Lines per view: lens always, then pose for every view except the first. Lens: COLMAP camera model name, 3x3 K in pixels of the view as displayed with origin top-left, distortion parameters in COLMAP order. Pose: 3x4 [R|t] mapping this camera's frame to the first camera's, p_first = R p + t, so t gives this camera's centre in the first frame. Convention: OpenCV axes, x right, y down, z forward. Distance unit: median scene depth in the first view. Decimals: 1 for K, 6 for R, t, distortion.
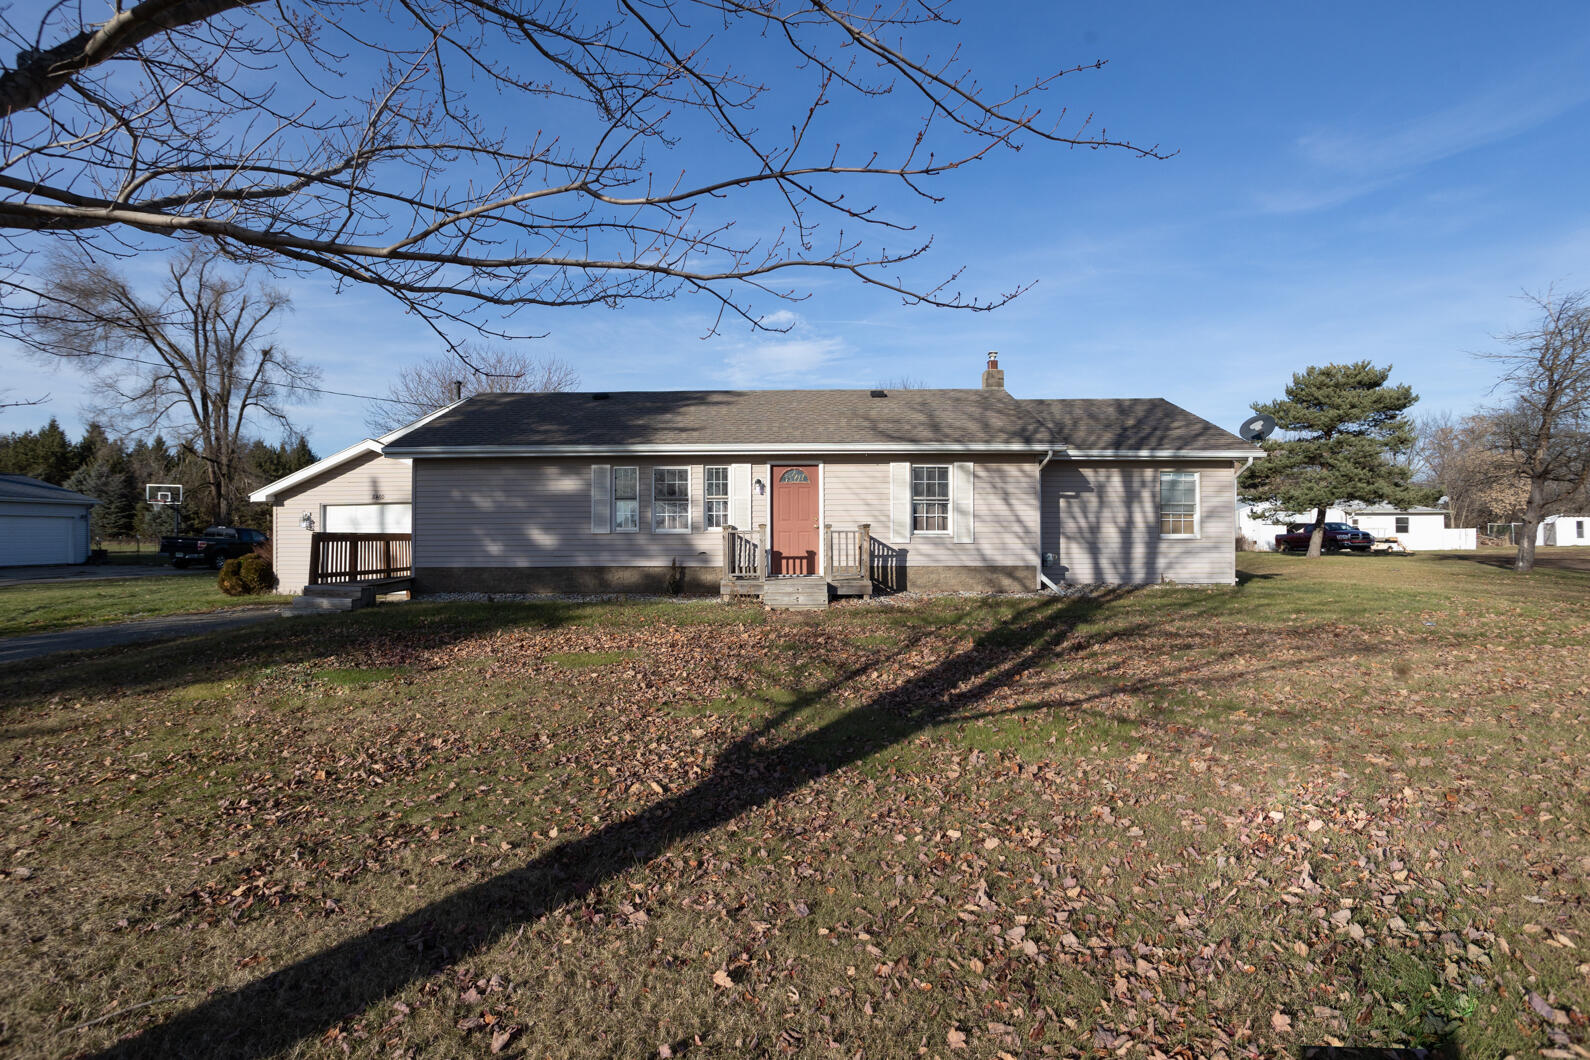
lens RADIAL K [[785.0, 0, 795.0], [0, 785.0, 530.0], [0, 0, 1]] dist [-0.023815, 0.000334]
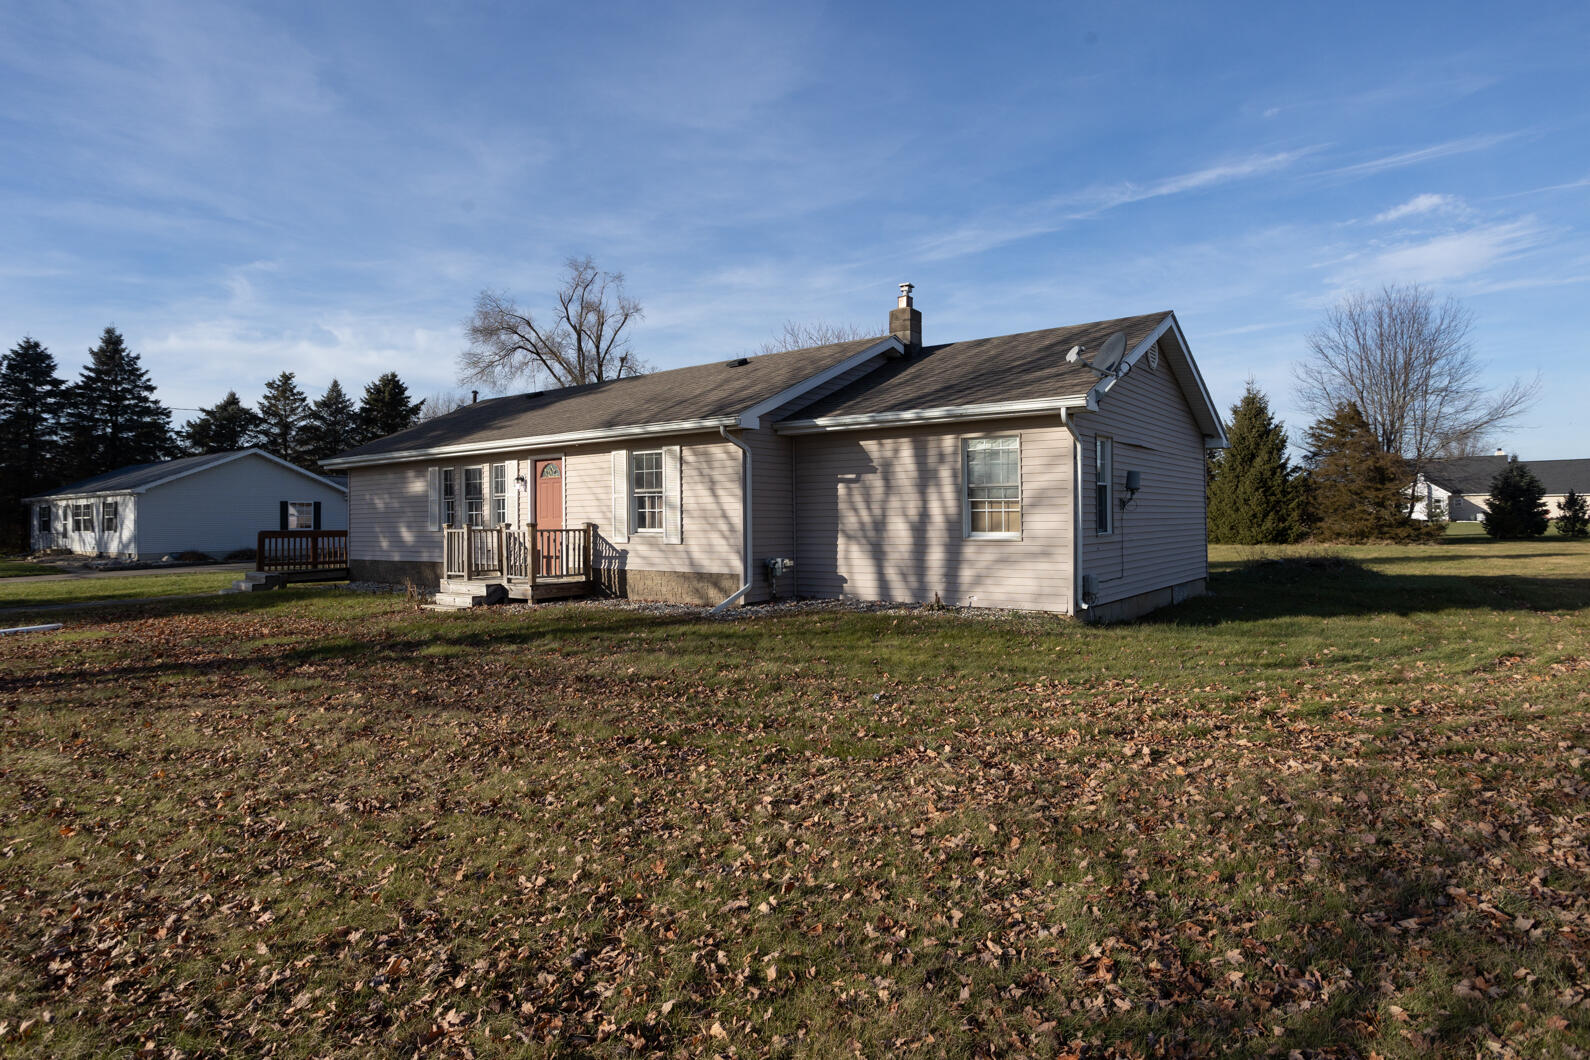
lens RADIAL K [[893.1, 0, 795.0], [0, 893.1, 530.0], [0, 0, 1]] dist [0.003366, 0.000857]
pose [[0.791060, 0.001514, -0.611737, 0.886728], [0.012063, 0.999764, 0.018074, -0.013188], [0.611620, -0.021677, 0.790855, 0.334591]]
